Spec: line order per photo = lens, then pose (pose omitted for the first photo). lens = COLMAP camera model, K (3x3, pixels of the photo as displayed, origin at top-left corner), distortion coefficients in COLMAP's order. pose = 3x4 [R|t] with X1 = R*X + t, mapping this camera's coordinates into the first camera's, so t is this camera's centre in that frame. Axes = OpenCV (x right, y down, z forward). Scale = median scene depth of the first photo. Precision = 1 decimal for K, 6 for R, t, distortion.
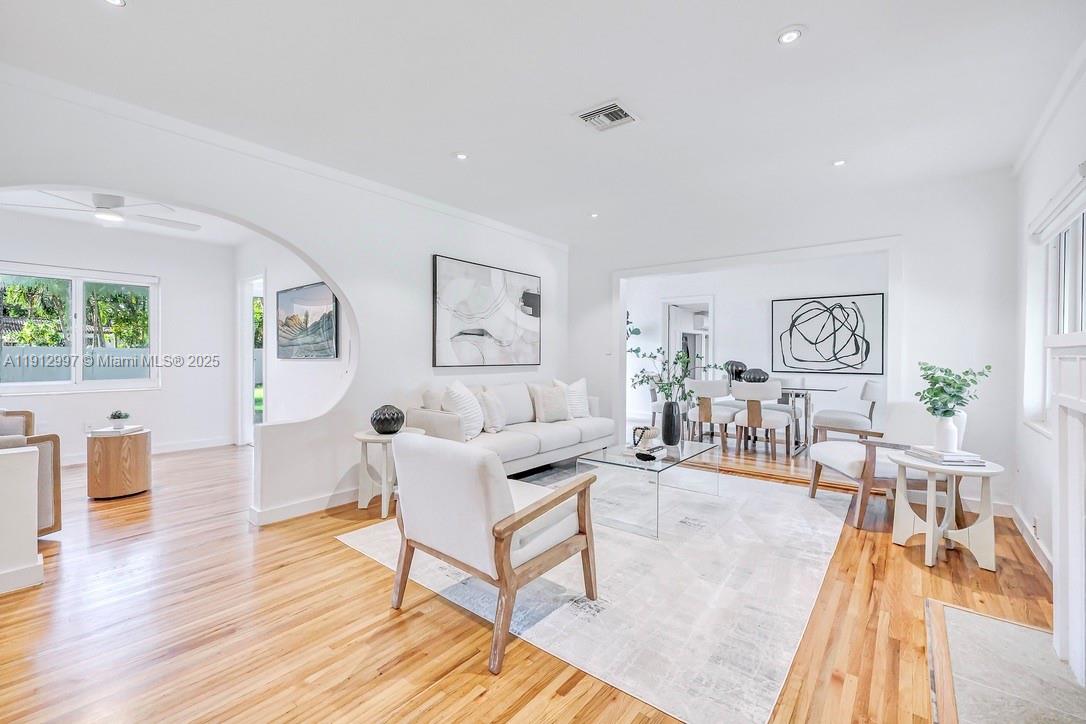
lens RADIAL K [[468.7, 0, 531.1], [0, 468.7, 351.9], [0, 0, 1]] dist [0.001592, 0.000024]
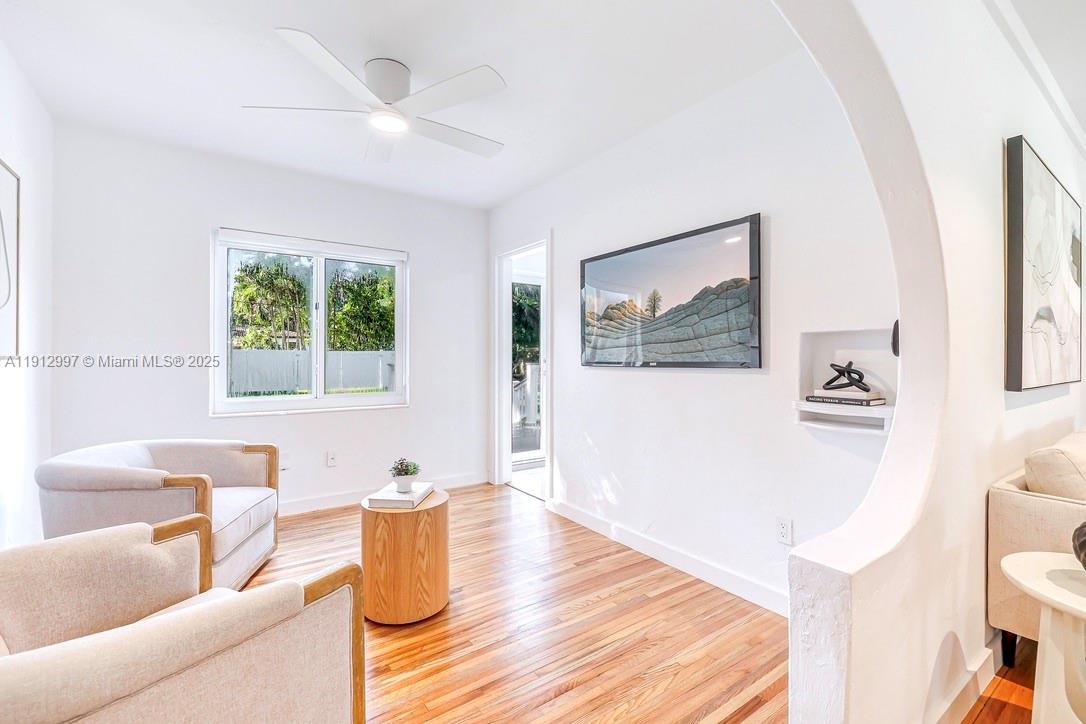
lens RADIAL K [[468.7, 0, 531.1], [0, 468.7, 351.9], [0, 0, 1]] dist [0.001592, 0.000024]
pose [[0.962472, -0.002253, -0.271373, -0.398706], [0.000955, 0.999987, -0.004913, -0.001676], [0.271380, 0.004470, 0.962462, 0.342221]]
